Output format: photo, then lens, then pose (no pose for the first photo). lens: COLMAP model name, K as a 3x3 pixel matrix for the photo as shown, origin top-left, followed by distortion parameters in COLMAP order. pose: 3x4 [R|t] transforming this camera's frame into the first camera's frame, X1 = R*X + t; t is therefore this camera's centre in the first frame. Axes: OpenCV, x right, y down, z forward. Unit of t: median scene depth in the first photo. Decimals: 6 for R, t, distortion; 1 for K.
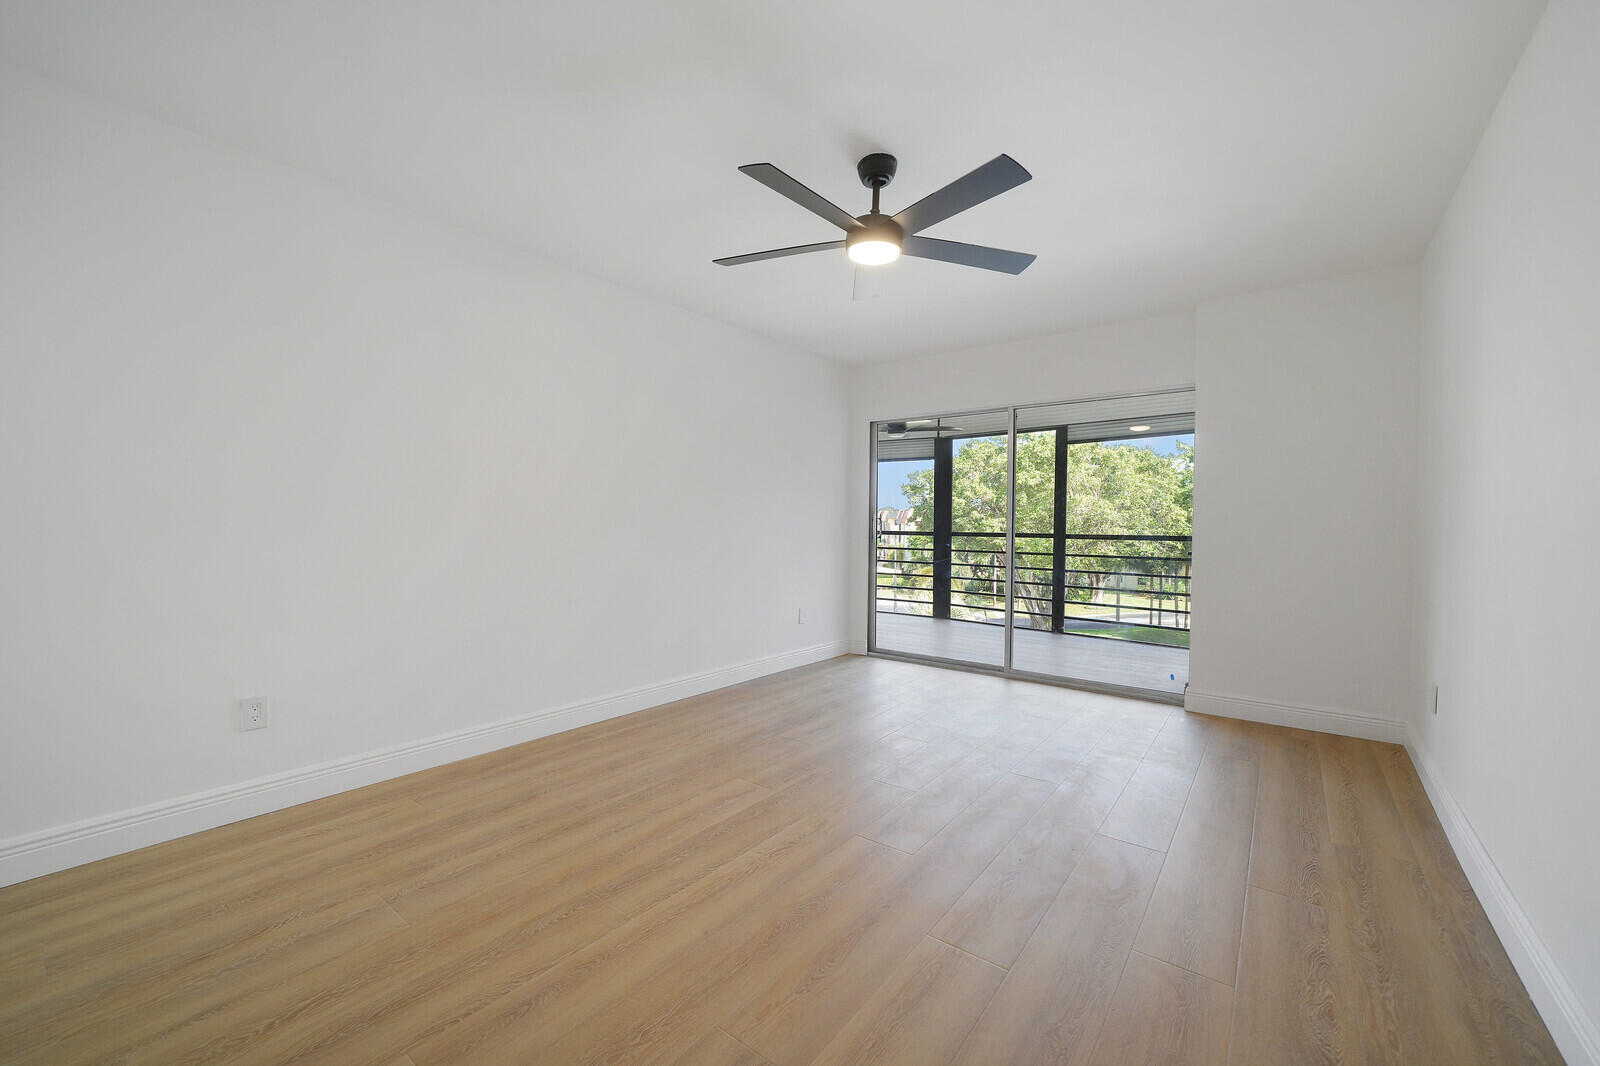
lens RADIAL K [[629.1, 0, 785.0], [0, 629.1, 532.0], [0, 0, 1]] dist [-0.000180, -0.000025]
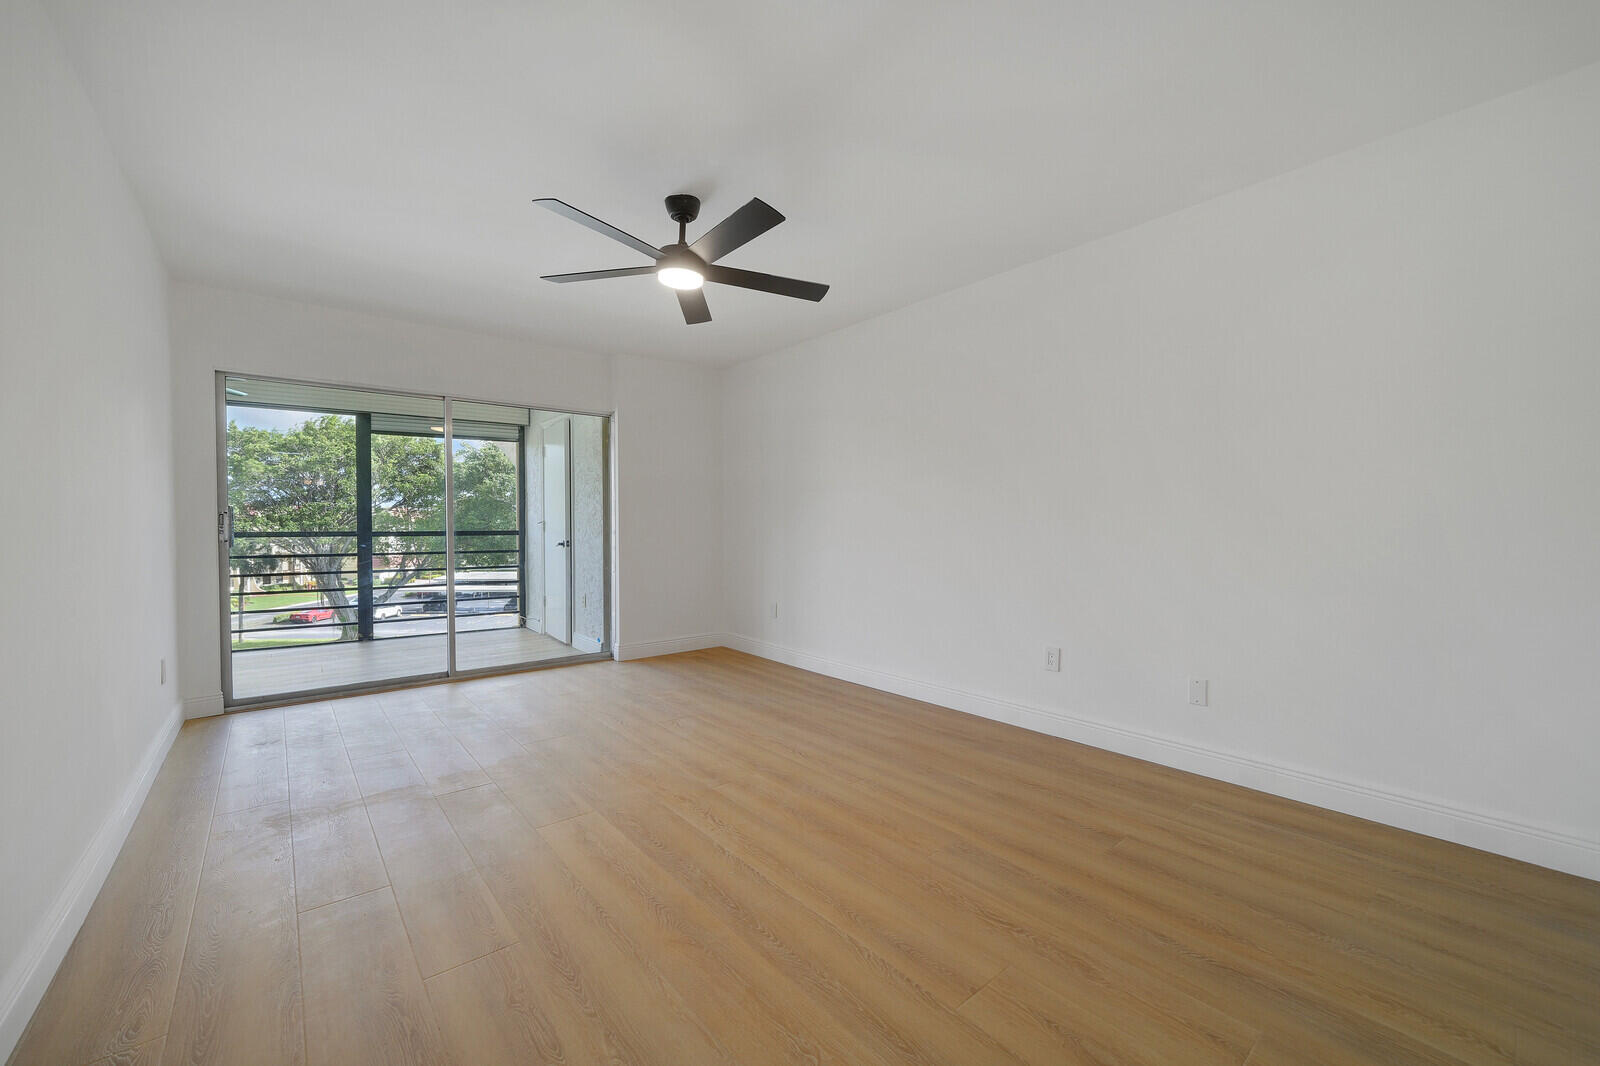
lens RADIAL K [[635.8, 0, 798.2], [0, 635.8, 539.5], [0, 0, 1]] dist [-0.002502, -0.000132]
pose [[0.208002, -0.032076, 0.977602, -0.851185], [0.016189, 0.999438, 0.029348, -0.006821], [-0.977994, 0.009722, 0.208405, 0.514231]]
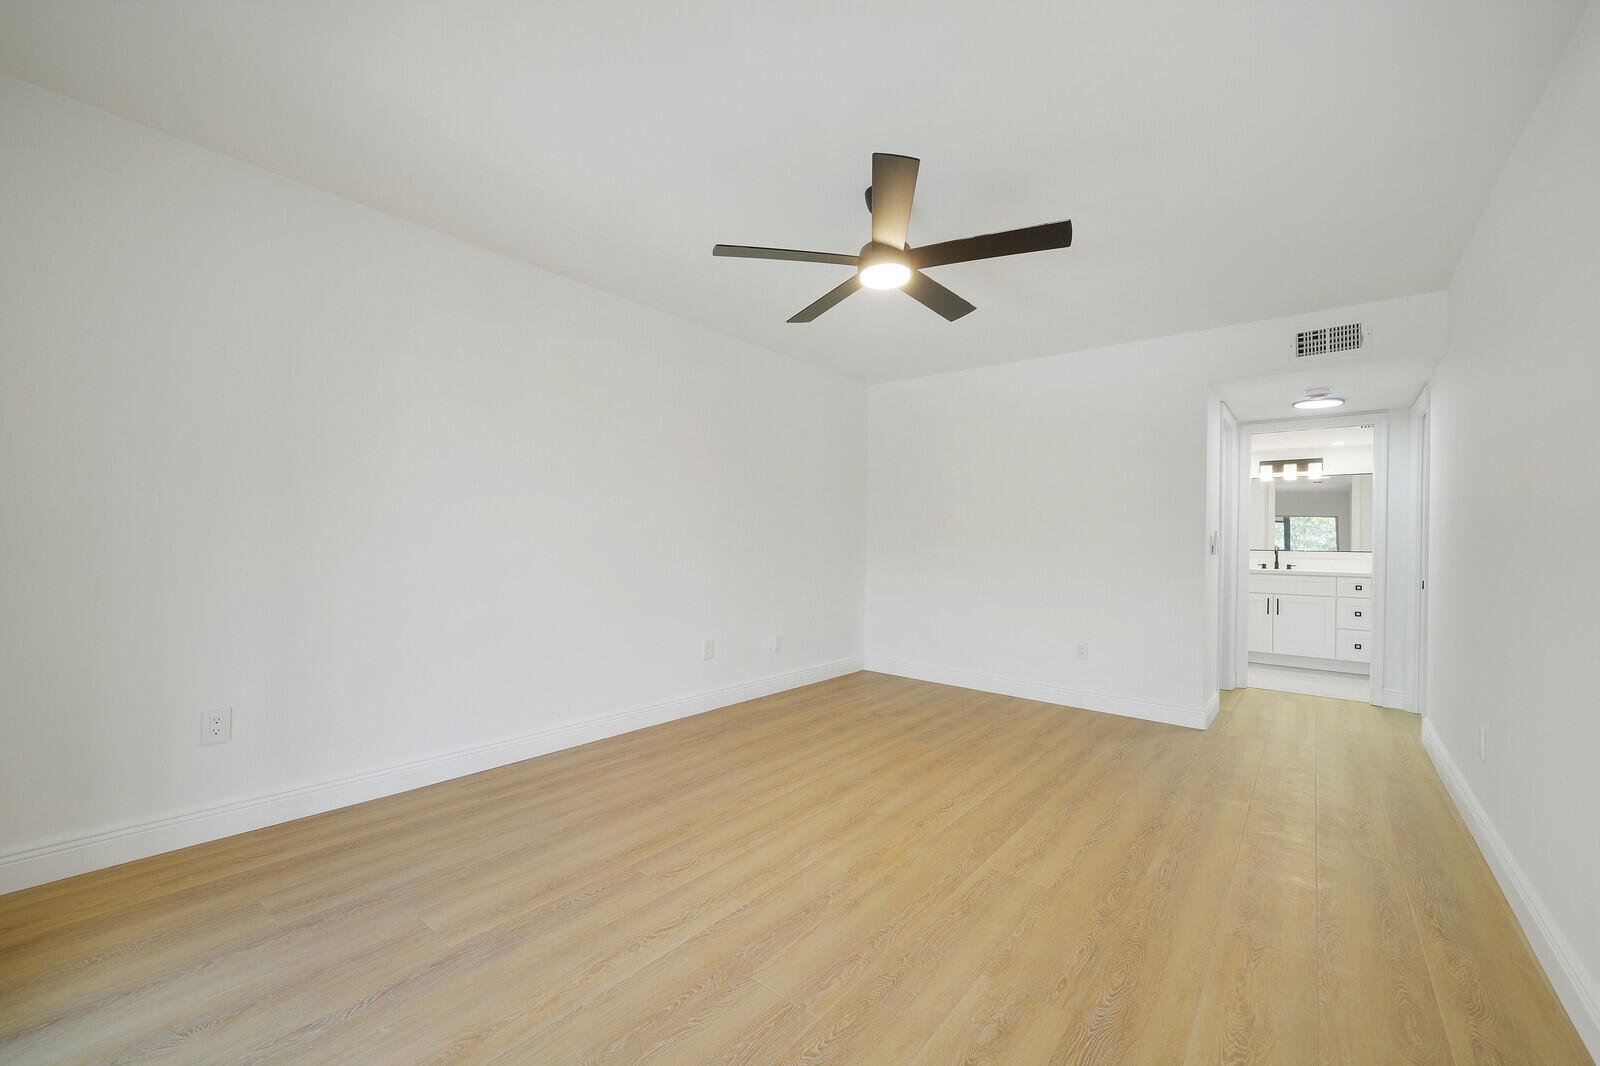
lens RADIAL K [[635.8, 0, 798.2], [0, 635.8, 539.5], [0, 0, 1]] dist [-0.002502, -0.000132]
pose [[-0.999576, -0.027614, 0.009232, 0.236164], [-0.027544, 0.999591, 0.007709, -0.016104], [-0.009441, 0.007451, -0.999928, 1.844749]]
